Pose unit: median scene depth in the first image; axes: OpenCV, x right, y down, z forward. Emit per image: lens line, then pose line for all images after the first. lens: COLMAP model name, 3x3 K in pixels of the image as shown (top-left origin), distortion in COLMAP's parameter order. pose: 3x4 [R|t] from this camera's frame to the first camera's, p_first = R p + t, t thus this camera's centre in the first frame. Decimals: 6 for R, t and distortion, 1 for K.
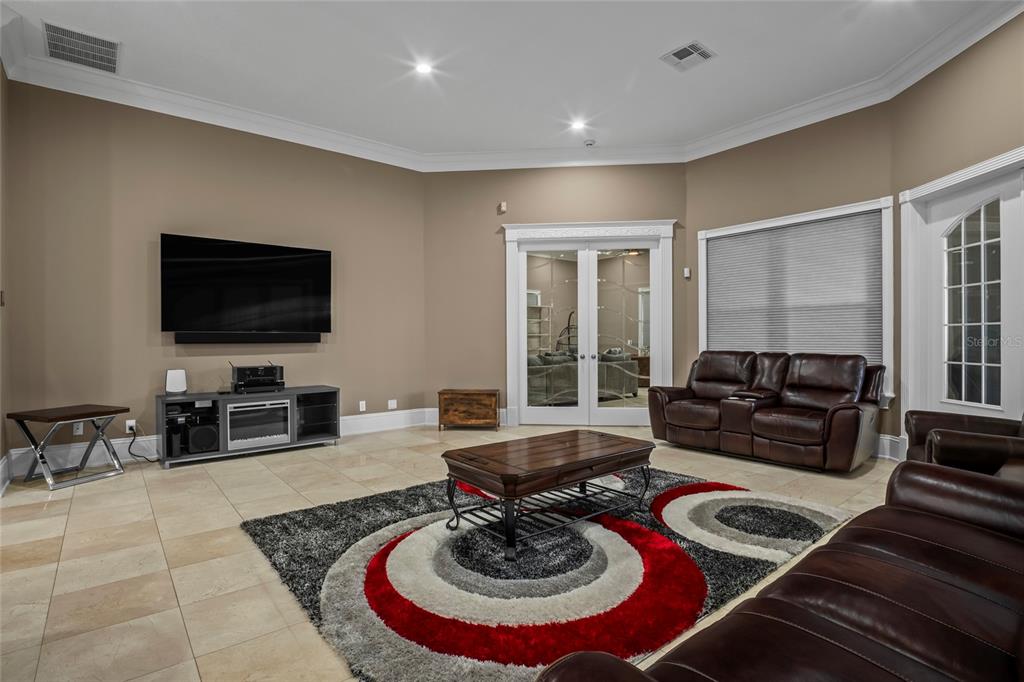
lens RADIAL K [[509.8, 0, 506.7], [0, 509.8, 337.9], [0, 0, 1]] dist [-0.018531, -0.004219]
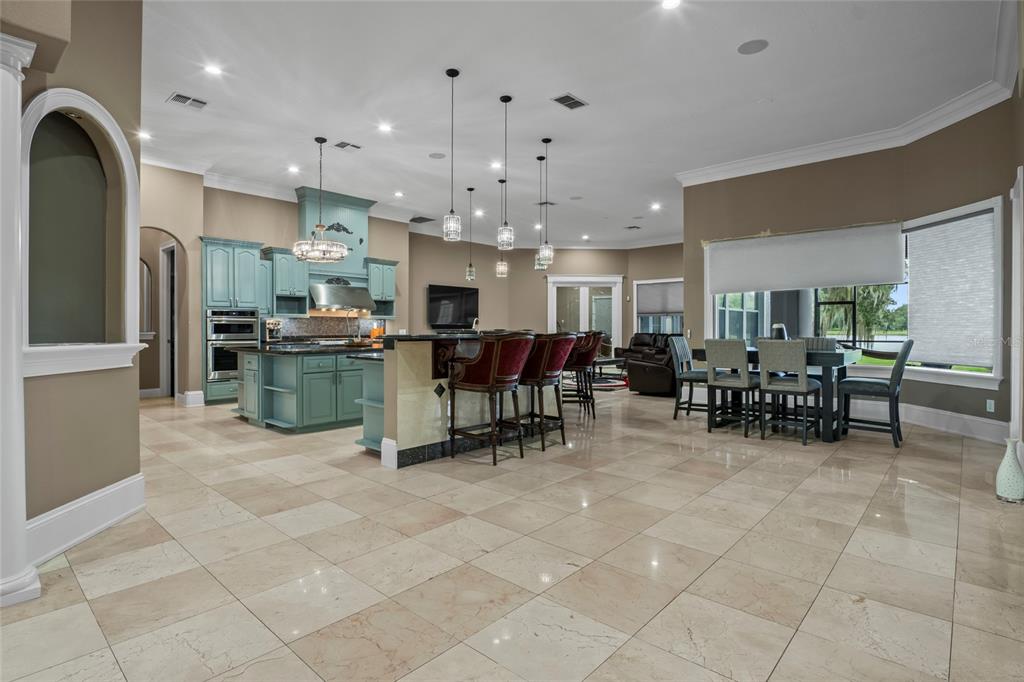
lens RADIAL K [[509.8, 0, 504.9], [0, 509.8, 324.8], [0, 0, 1]] dist [-0.018531, -0.004219]
pose [[0.990369, 0.005304, 0.138348, -0.529822], [-0.005349, 0.999986, -0.000051, -0.009263], [-0.138347, -0.000690, 0.990384, -1.230610]]
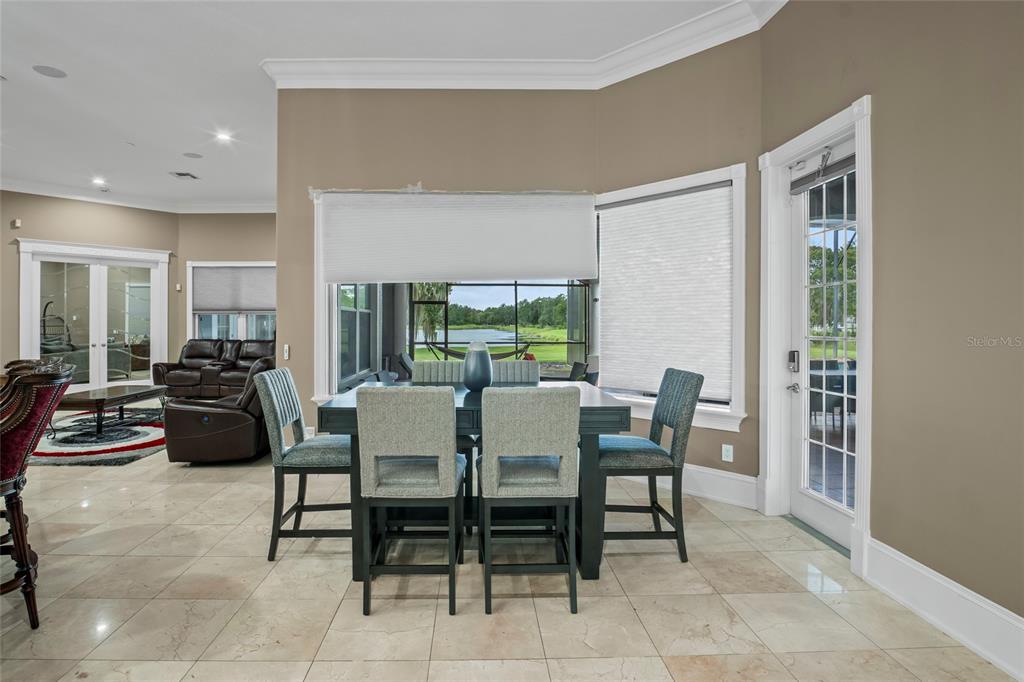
lens RADIAL K [[509.8, 0, 481.9], [0, 509.8, 324.8], [0, 0, 1]] dist [-0.018531, -0.004219]
pose [[0.620600, 0.002696, 0.784122, -0.279391], [-0.009070, 0.999952, 0.003740, -0.032542], [-0.784075, -0.009433, 0.620595, -0.675346]]
